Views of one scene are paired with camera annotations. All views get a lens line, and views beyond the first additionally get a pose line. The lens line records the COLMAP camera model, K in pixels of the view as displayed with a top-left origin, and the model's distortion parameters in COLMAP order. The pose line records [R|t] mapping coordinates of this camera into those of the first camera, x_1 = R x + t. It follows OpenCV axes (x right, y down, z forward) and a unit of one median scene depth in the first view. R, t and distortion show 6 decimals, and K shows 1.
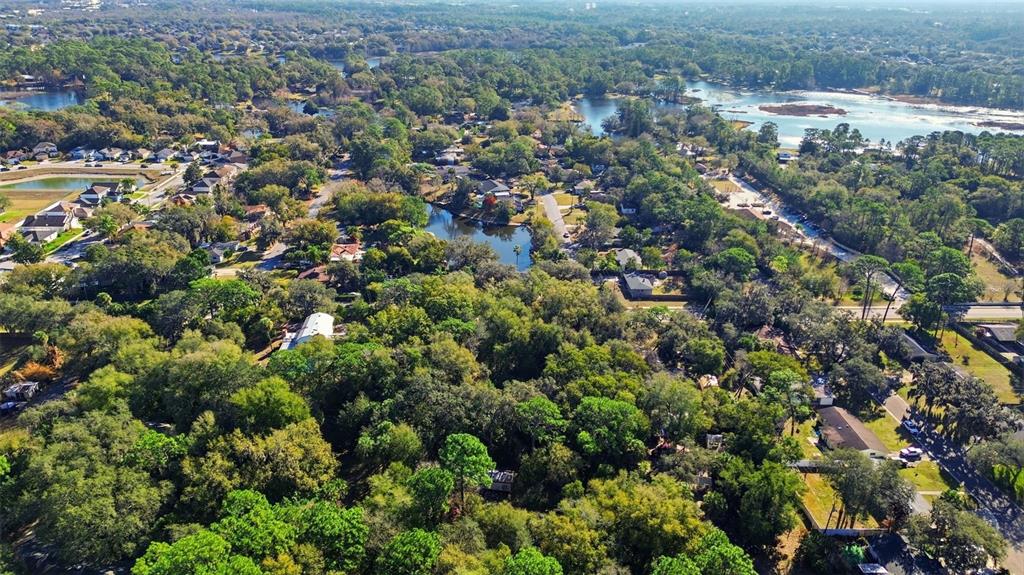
lens RADIAL K [[716.9, 0, 511.8], [0, 716.9, 284.8], [0, 0, 1]] dist [0.073289, -0.071099]
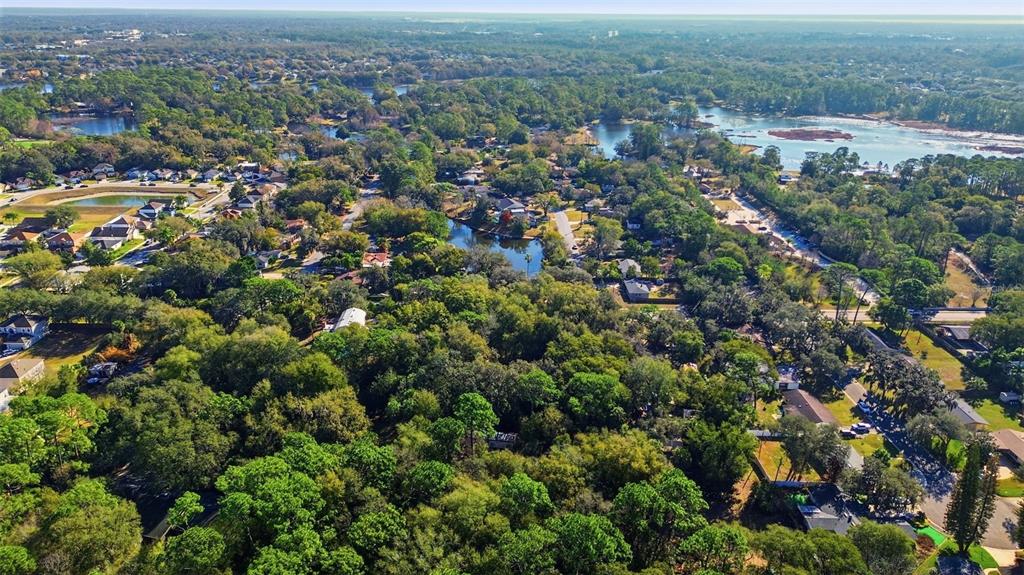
lens RADIAL K [[716.9, 0, 514.0], [0, 716.9, 289.1], [0, 0, 1]] dist [0.073289, -0.071099]
pose [[0.999544, 0.006627, -0.029473, 0.016869], [-0.007436, 0.999597, -0.027414, 0.027202], [0.029279, 0.027621, 0.999190, -0.103184]]
